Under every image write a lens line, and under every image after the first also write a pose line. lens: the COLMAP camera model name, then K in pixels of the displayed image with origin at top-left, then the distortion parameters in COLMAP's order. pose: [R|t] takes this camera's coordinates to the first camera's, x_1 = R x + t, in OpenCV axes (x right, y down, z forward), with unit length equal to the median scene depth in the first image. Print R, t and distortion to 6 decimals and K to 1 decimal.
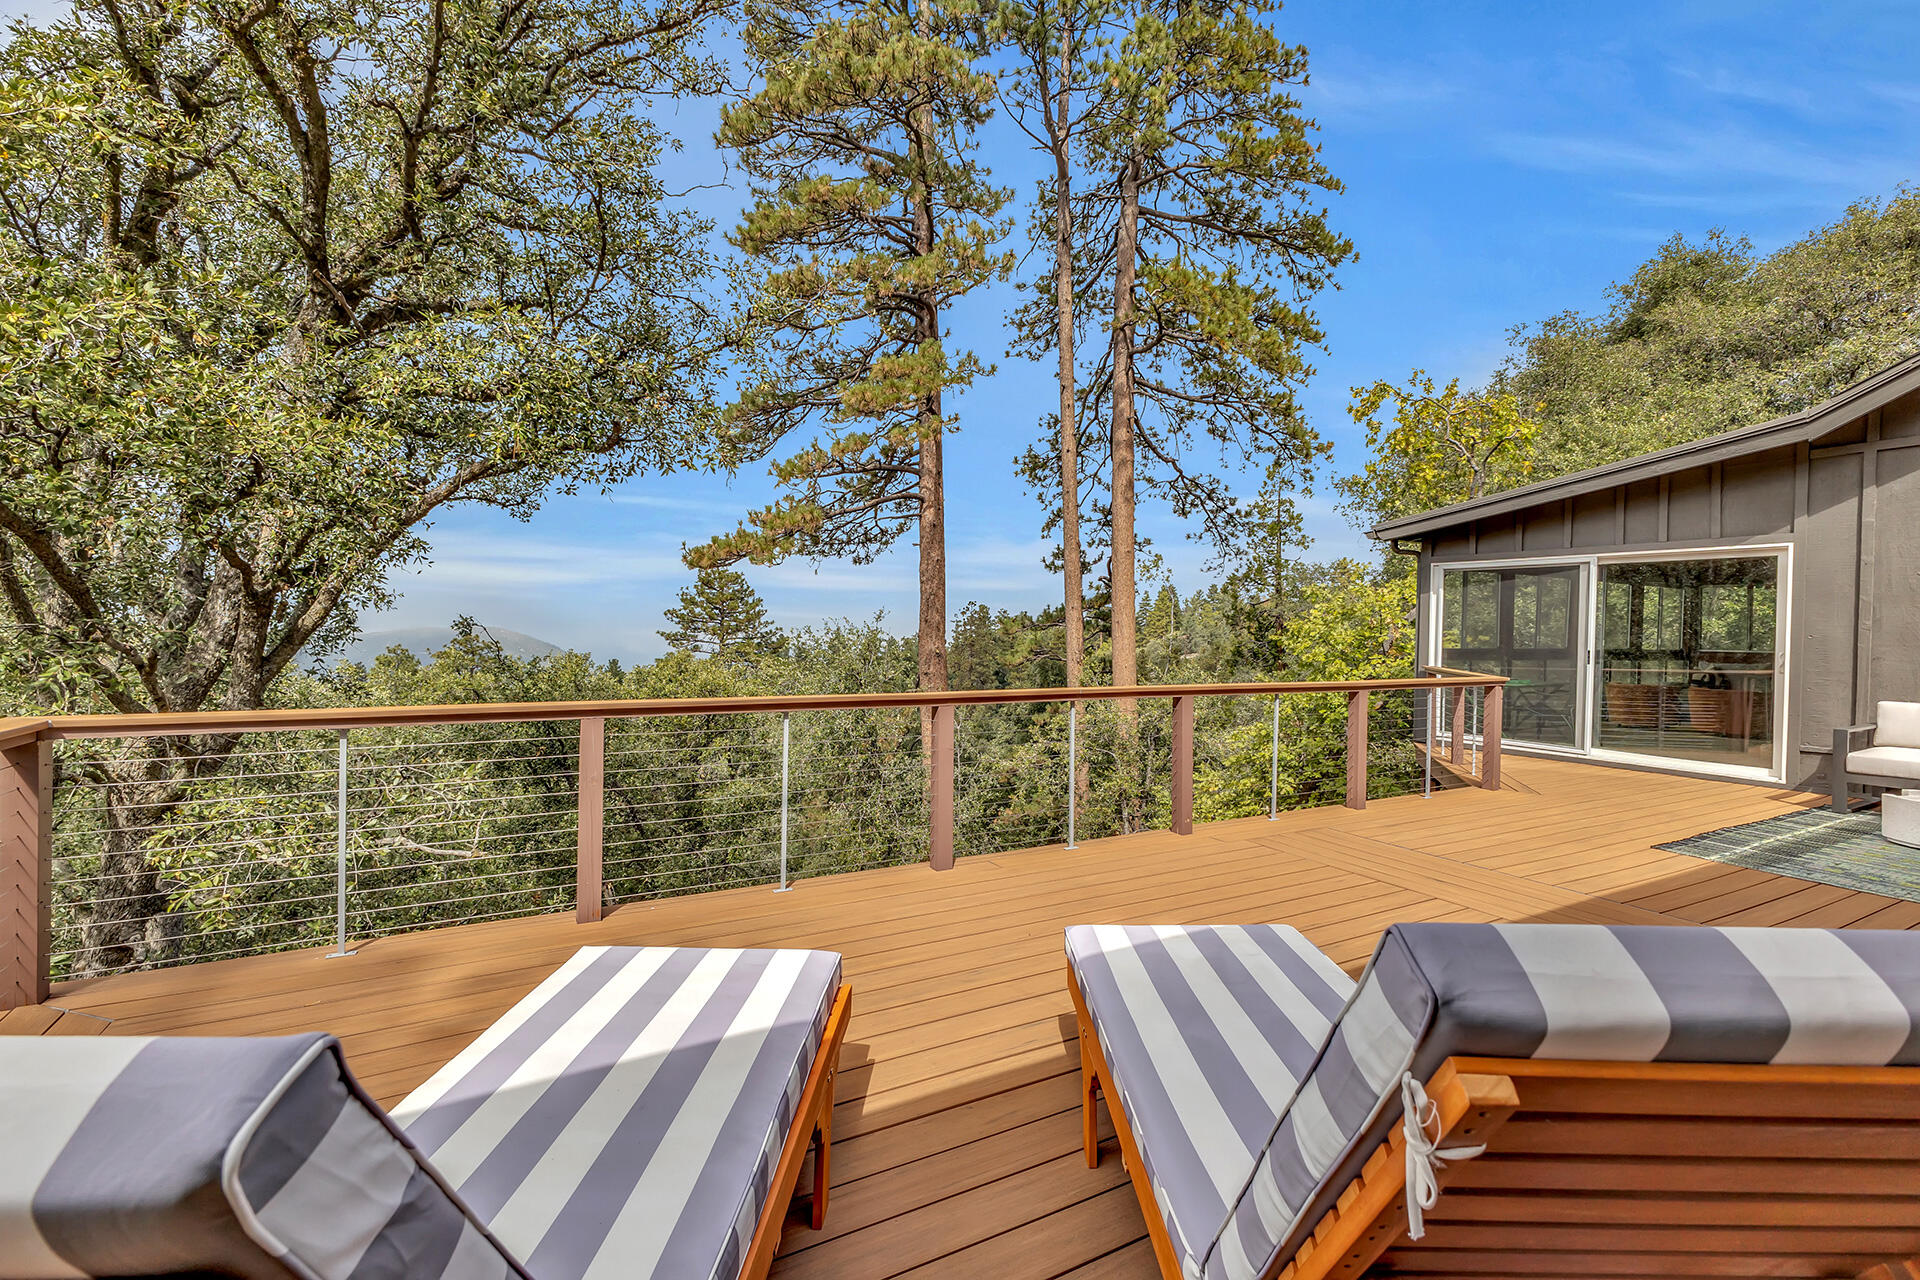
lens RADIAL K [[816.6, 0, 948.1], [0, 816.6, 643.2], [0, 0, 1]] dist [0.001893, 0.000124]
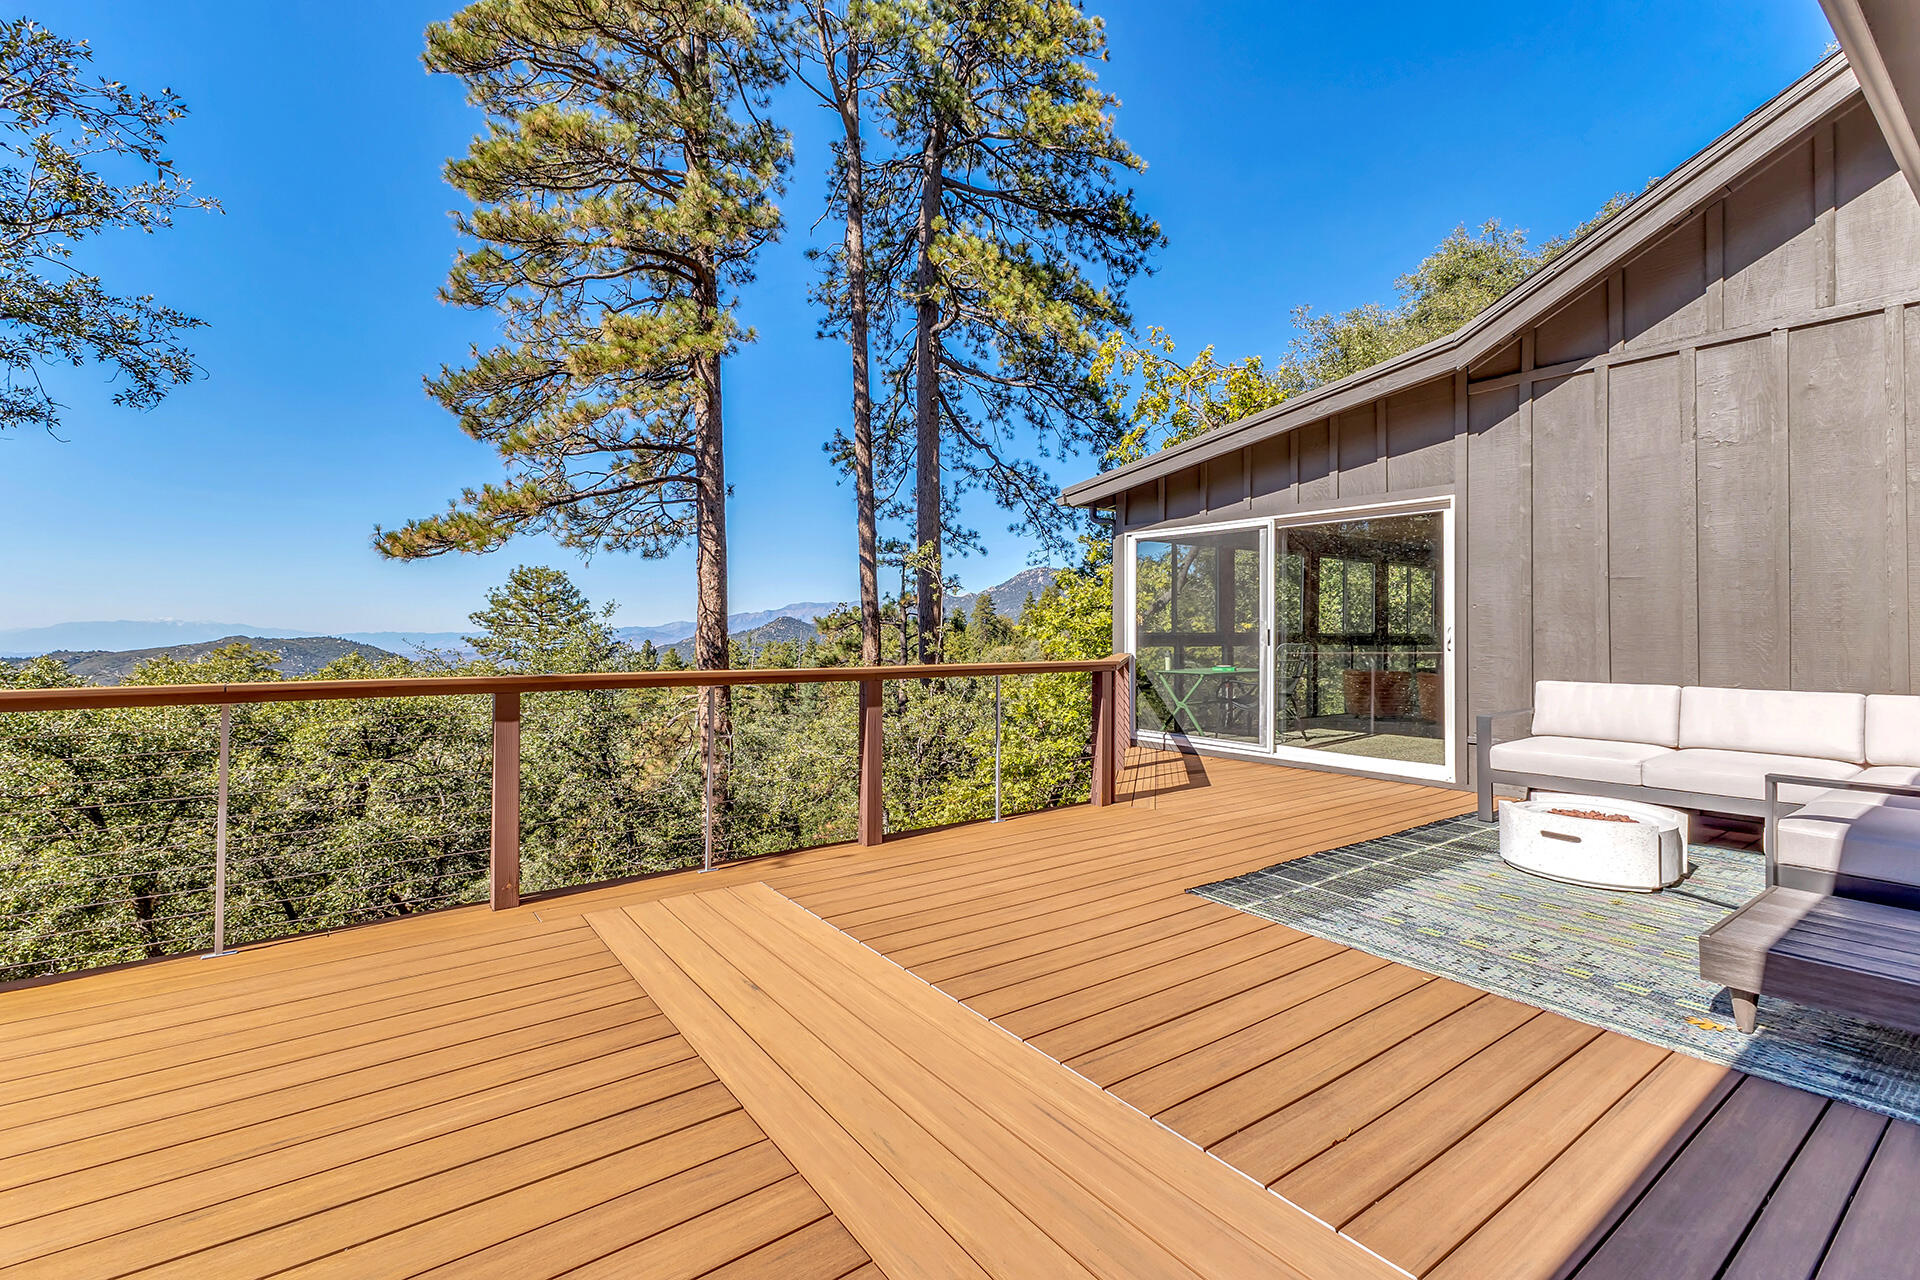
lens RADIAL K [[834.9, 0, 937.2], [0, 834.9, 628.0], [0, 0, 1]] dist [0.002642, 0.000039]
pose [[0.992385, -0.012257, 0.122563, 0.134798], [0.015010, 0.999655, -0.021566, 0.008211], [-0.122257, 0.023241, 0.992226, 0.073413]]
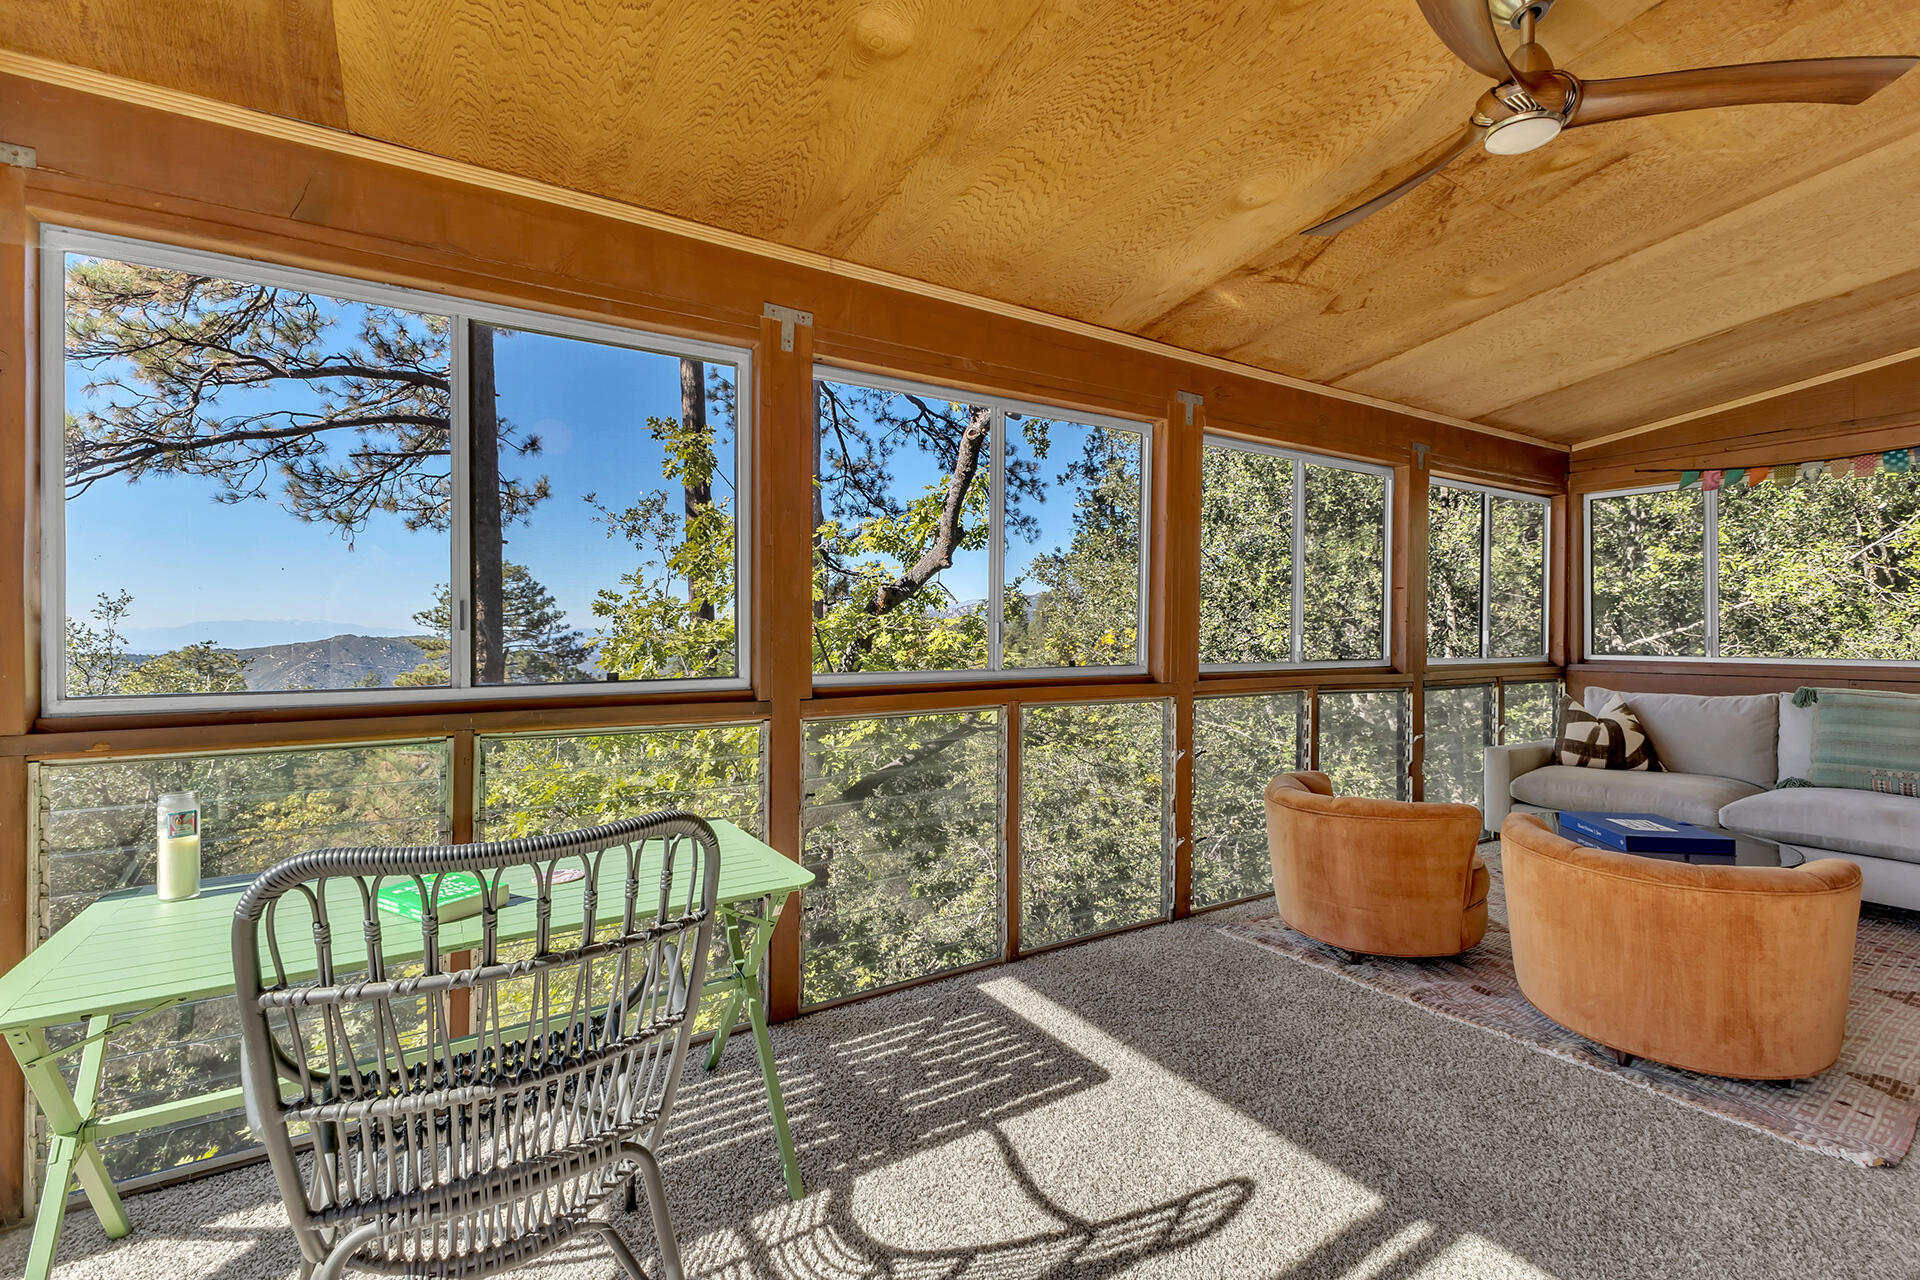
lens RADIAL K [[828.8, 0, 960.0], [0, 828.8, 640.0], [0, 0, 1]] dist [0.001341, 0.000224]
pose [[0.997769, -0.014813, 0.065098, 0.380712], [0.015260, 0.999863, -0.006374, -0.000778], [-0.064994, 0.007353, 0.997859, 0.399626]]
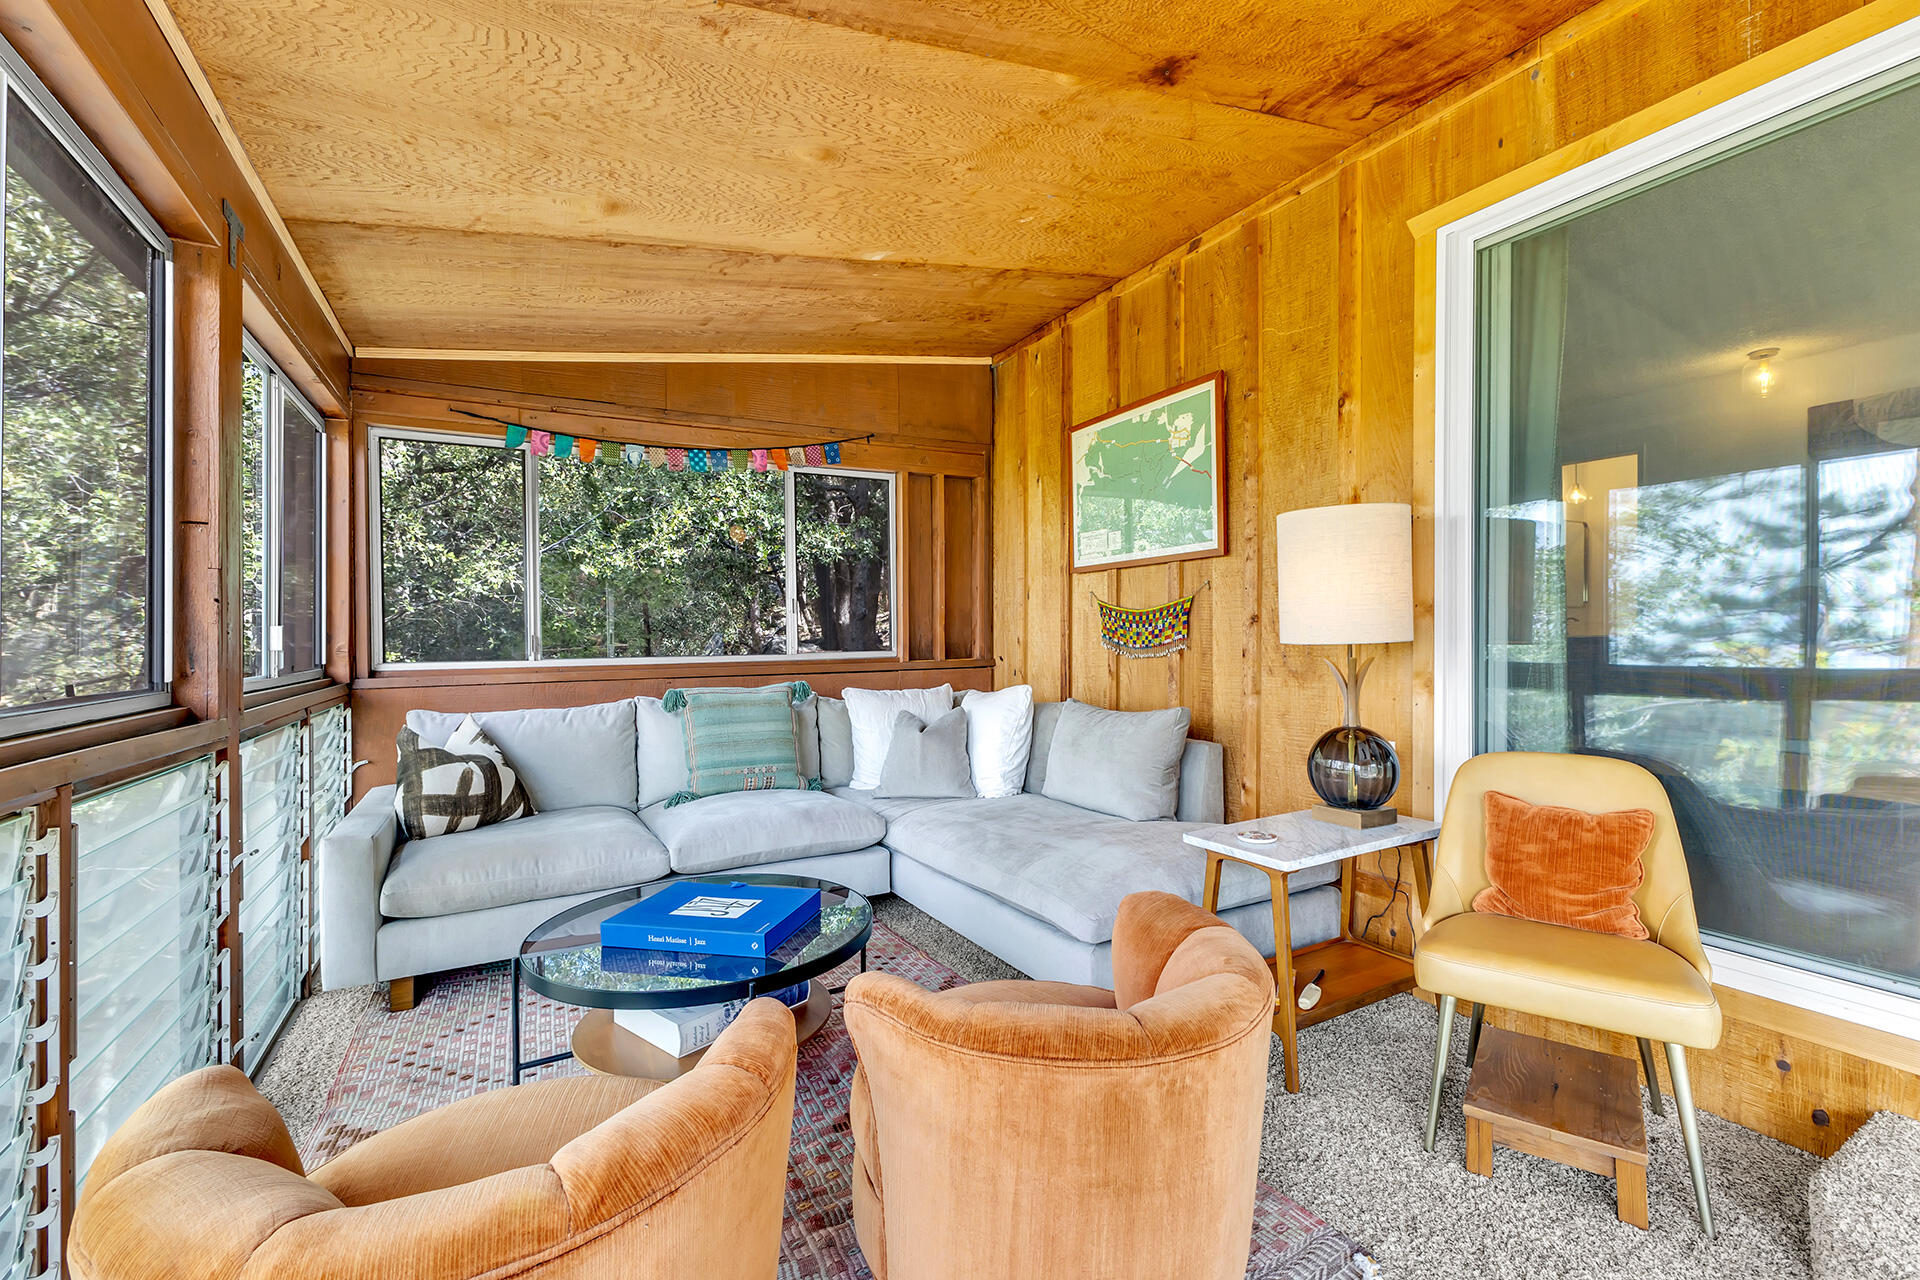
lens RADIAL K [[820.9, 0, 963.3], [0, 820.9, 643.3], [0, 0, 1]] dist [0.001032, 0.000213]
pose [[-0.008418, -0.023929, 0.999678, 0.417253], [0.027510, 0.999330, 0.024153, -0.000050], [-0.999586, 0.027704, -0.007754, 0.521768]]
